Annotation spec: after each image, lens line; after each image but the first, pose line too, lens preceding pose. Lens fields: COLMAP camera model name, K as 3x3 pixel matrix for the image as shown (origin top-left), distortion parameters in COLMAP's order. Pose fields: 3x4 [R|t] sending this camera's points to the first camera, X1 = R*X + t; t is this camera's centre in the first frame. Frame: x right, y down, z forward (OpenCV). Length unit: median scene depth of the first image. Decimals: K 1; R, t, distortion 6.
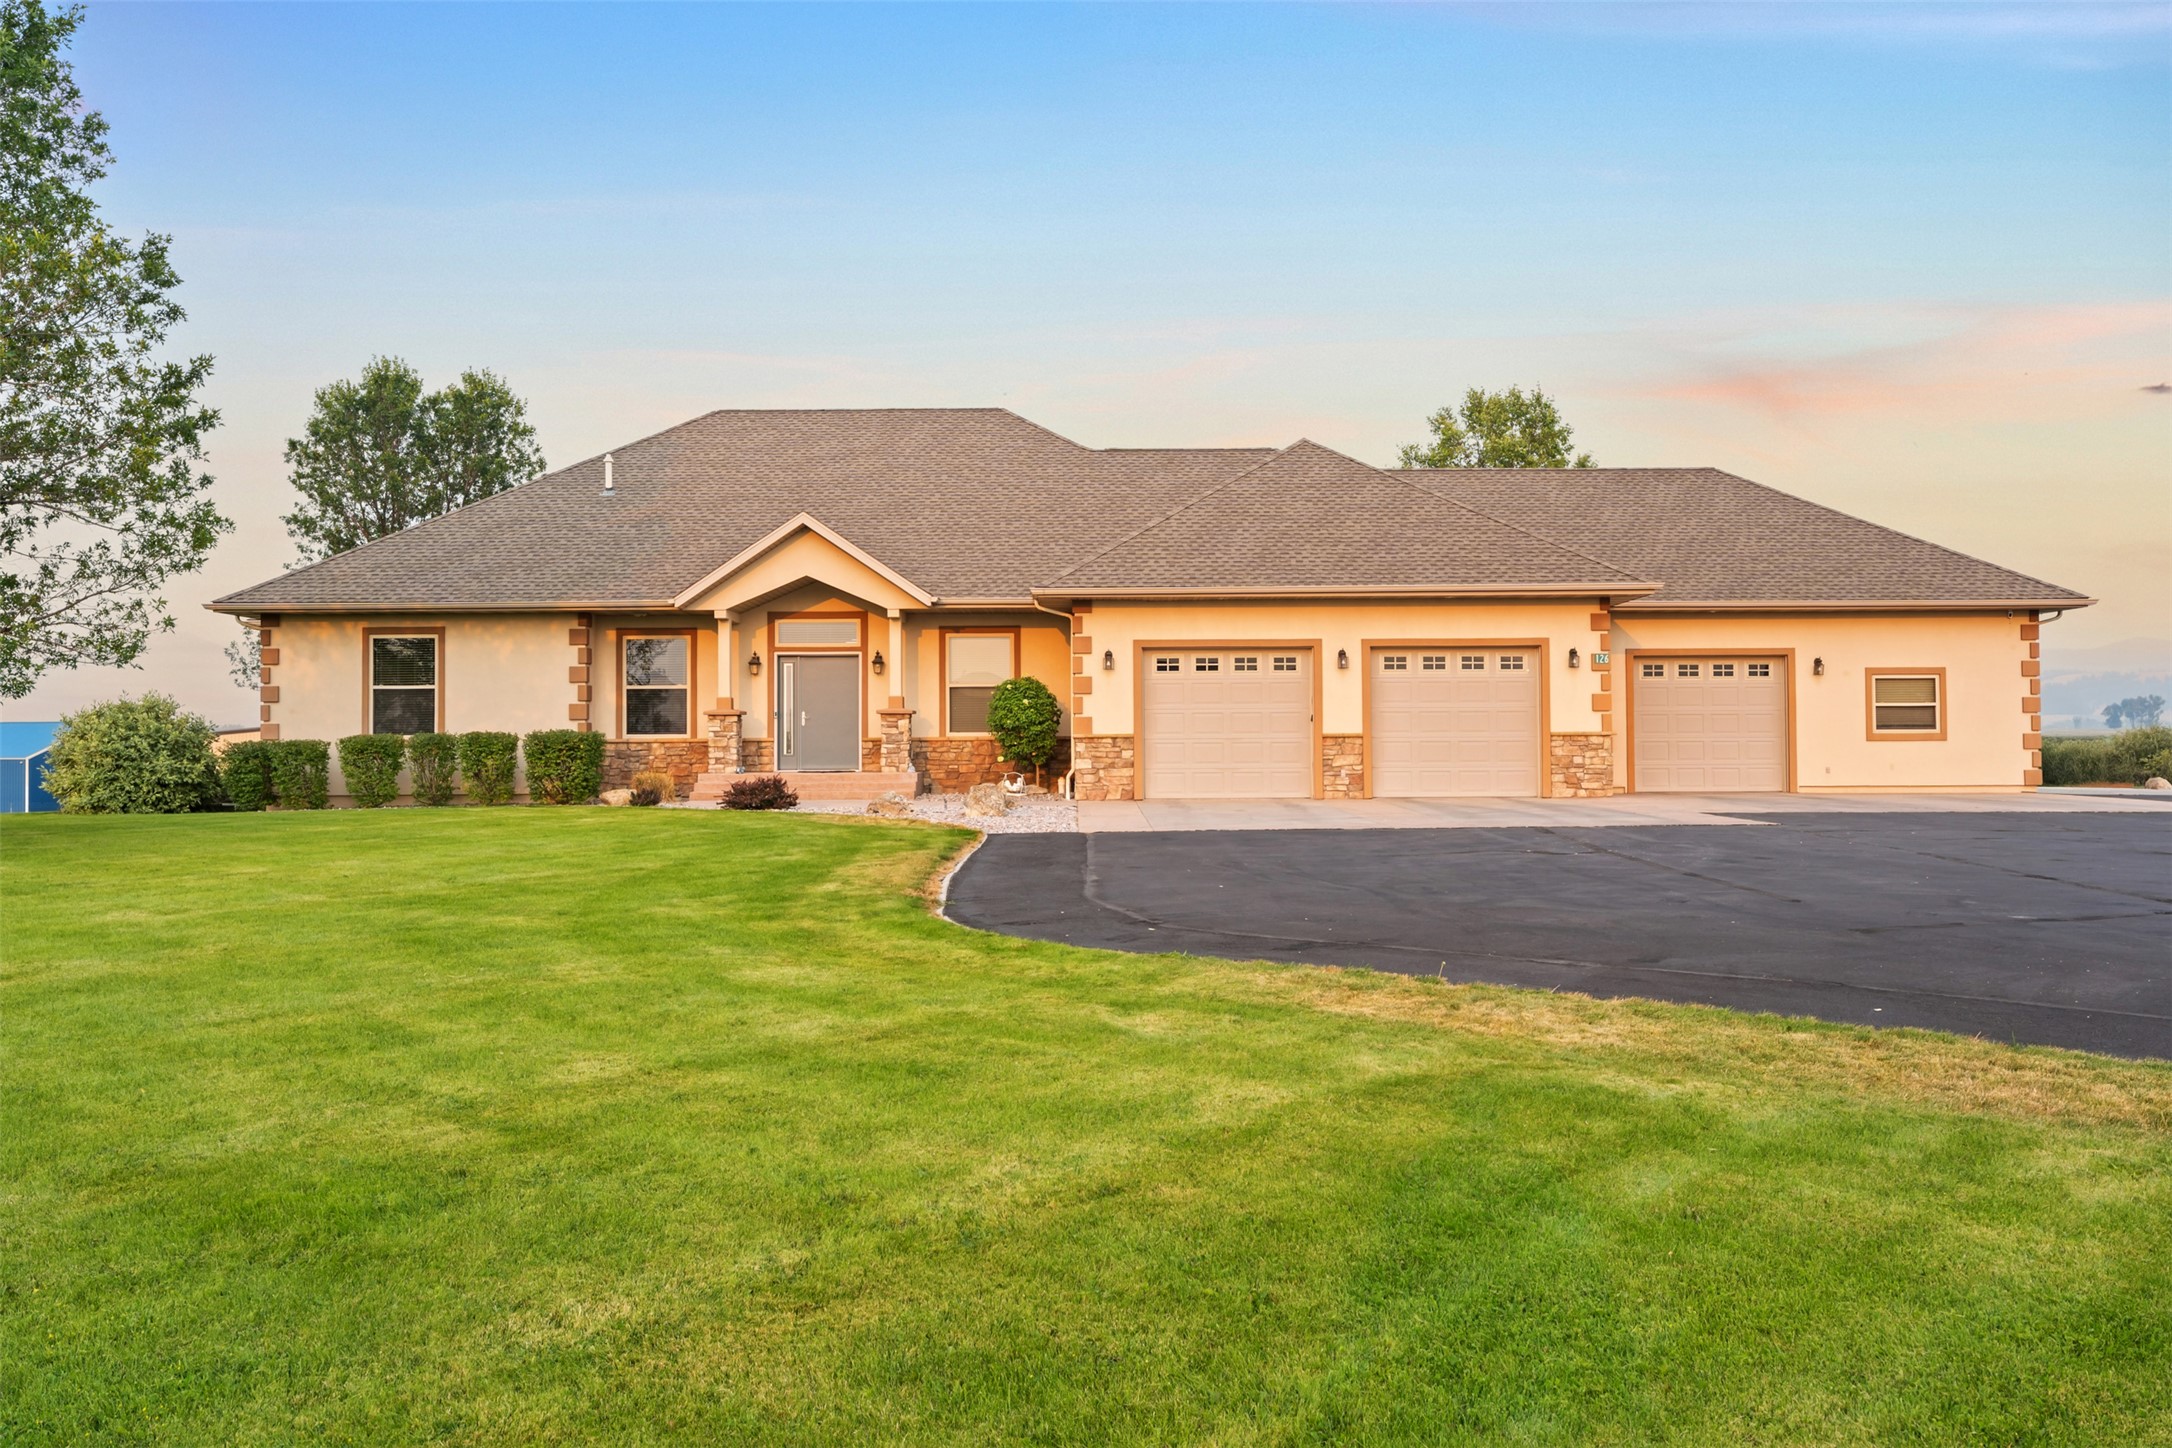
lens RADIAL K [[1671.7, 0, 1084.6], [0, 1671.7, 732.2], [0, 0, 1]] dist [-0.004202, 0.005618]
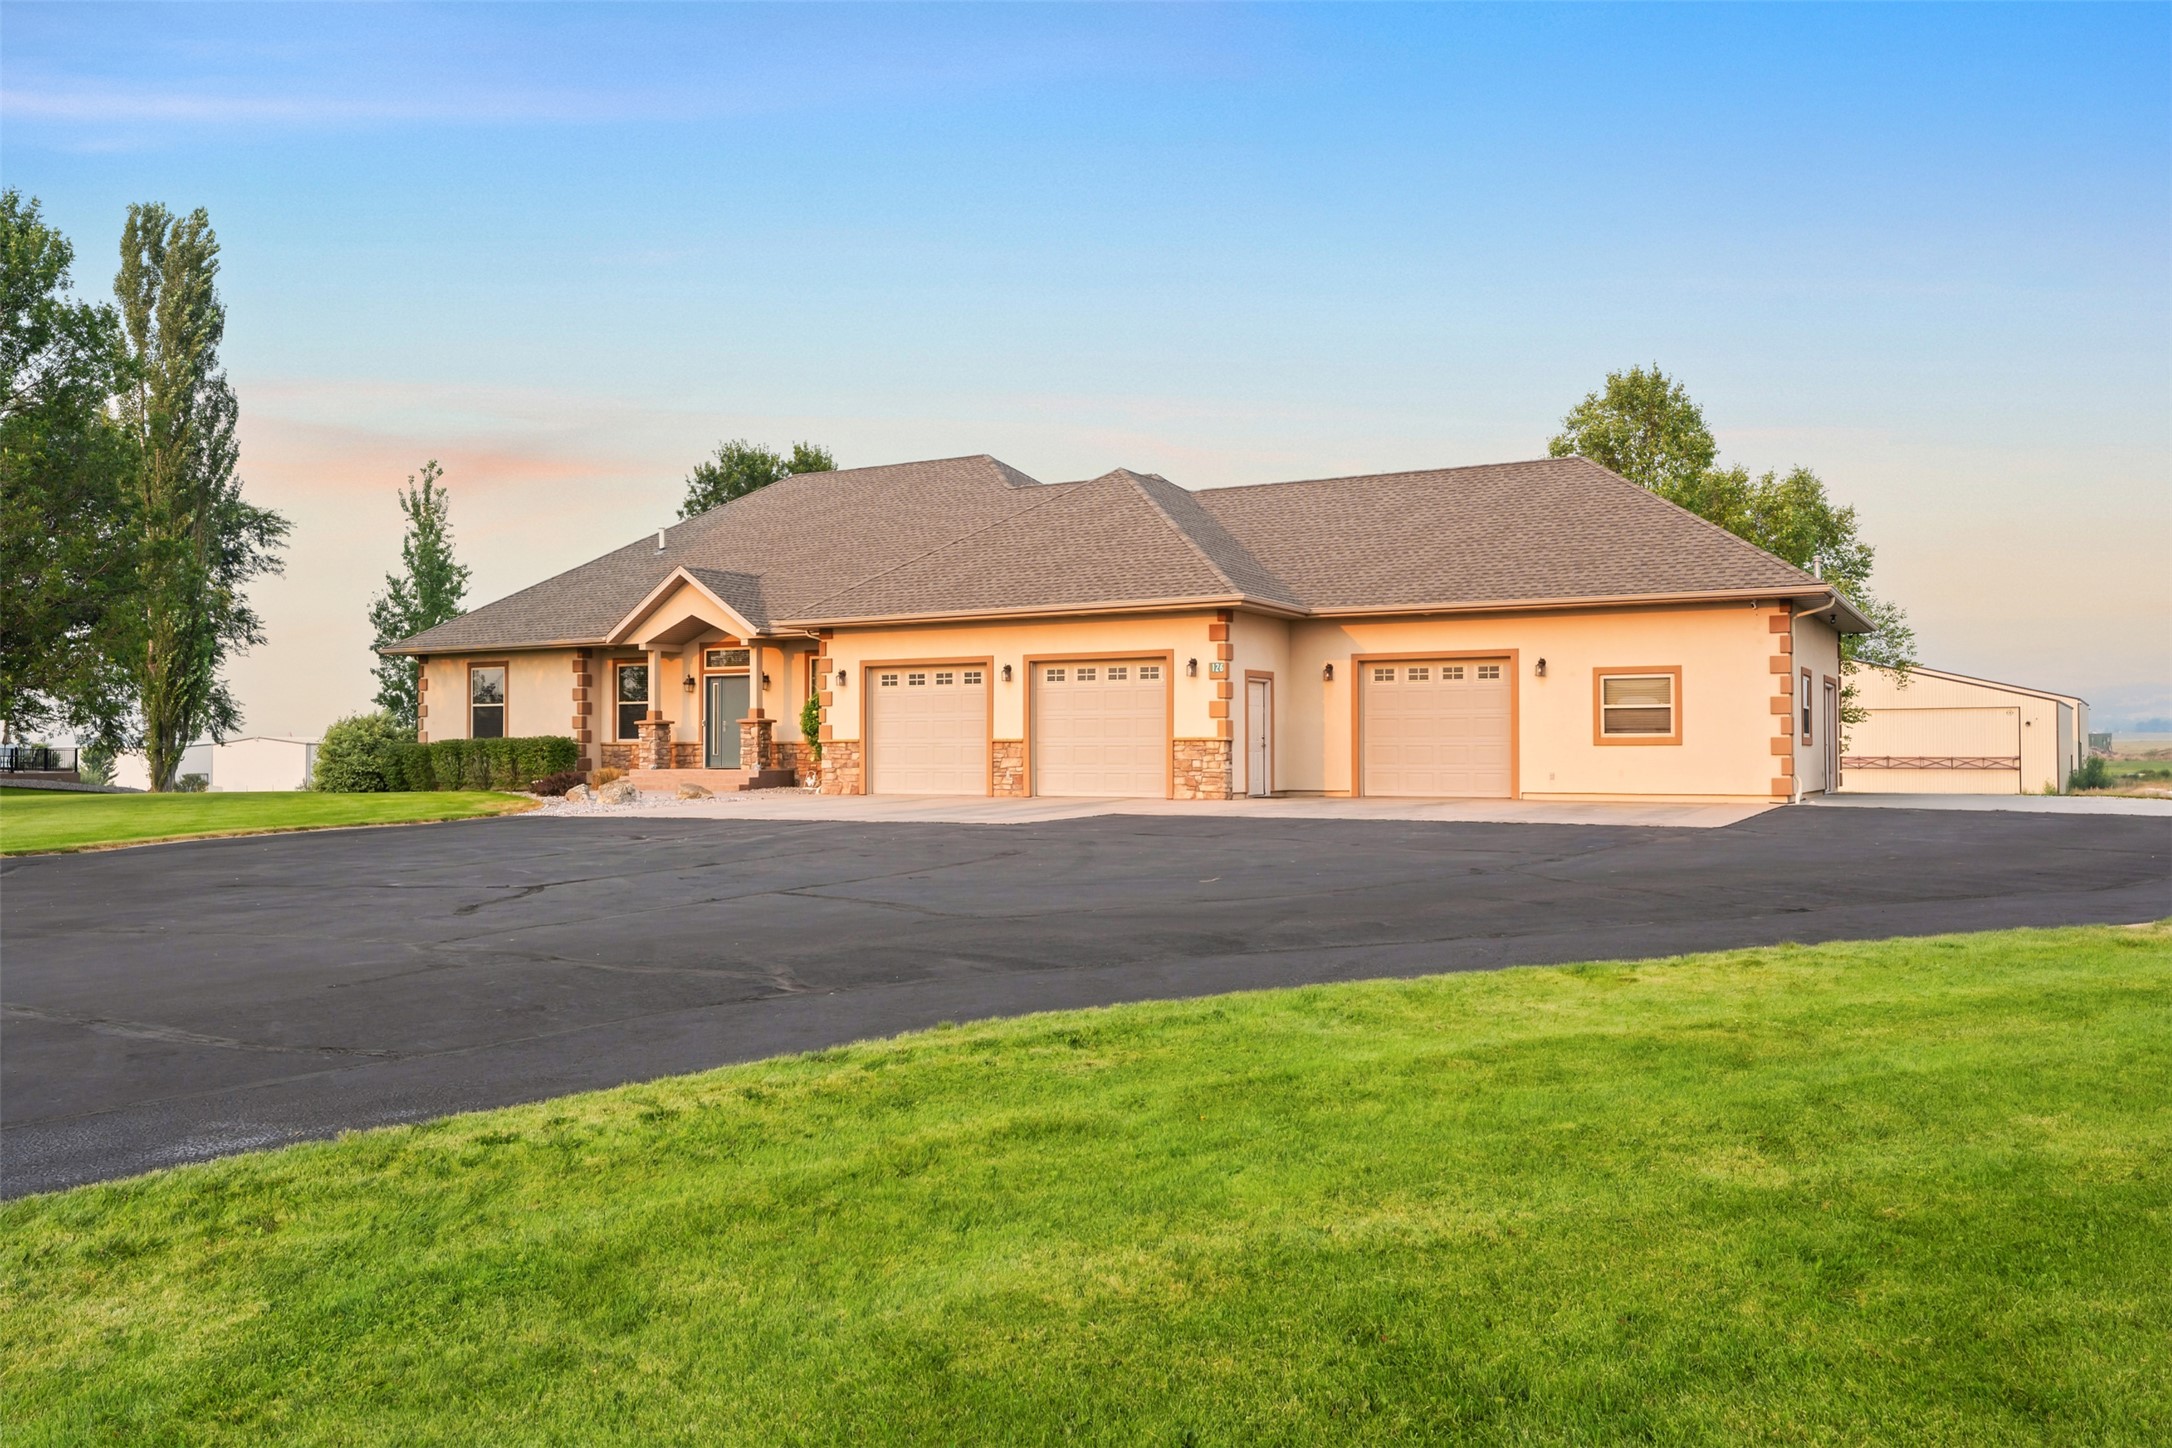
lens RADIAL K [[1671.7, 0, 1087.8], [0, 1671.7, 717.7], [0, 0, 1]] dist [-0.004202, 0.005618]
pose [[0.866898, -0.006717, -0.498440, 0.755034], [0.003628, 0.999968, -0.007165, -0.005146], [0.498472, 0.004403, 0.866895, 0.048462]]
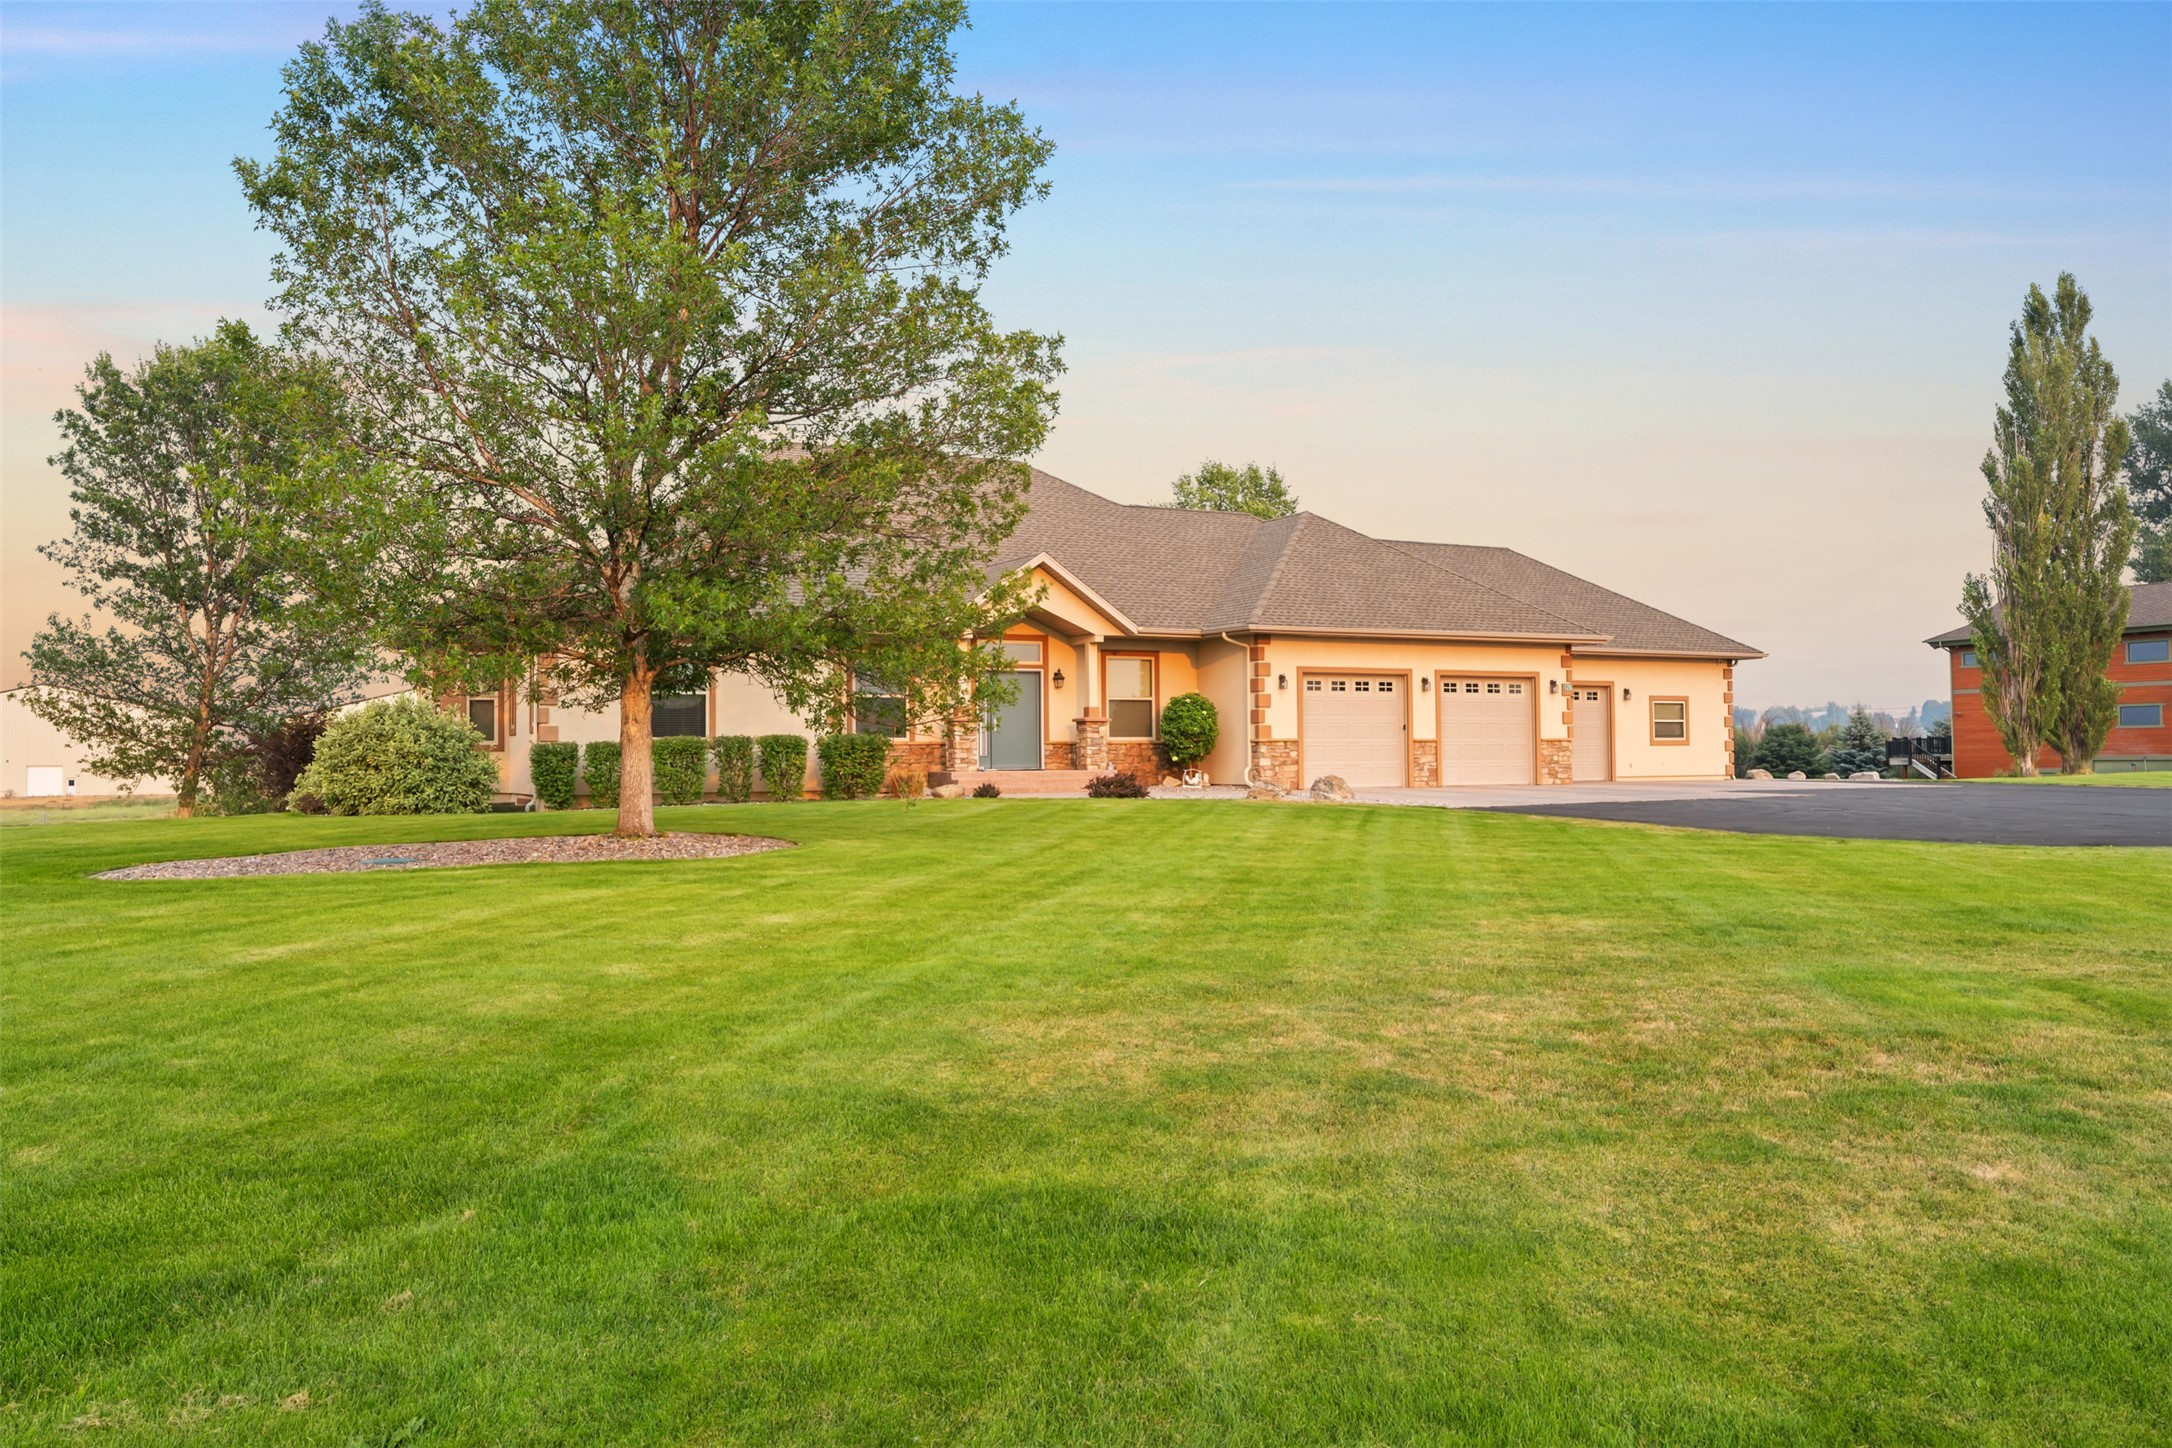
lens RADIAL K [[1671.7, 0, 1086.3], [0, 1671.7, 729.8], [0, 0, 1]] dist [-0.004202, 0.005618]
pose [[0.885319, 0.006058, 0.464945, -0.712722], [-0.001435, 0.999946, -0.010296, 0.007751], [-0.464982, 0.008448, 0.885280, -0.073494]]
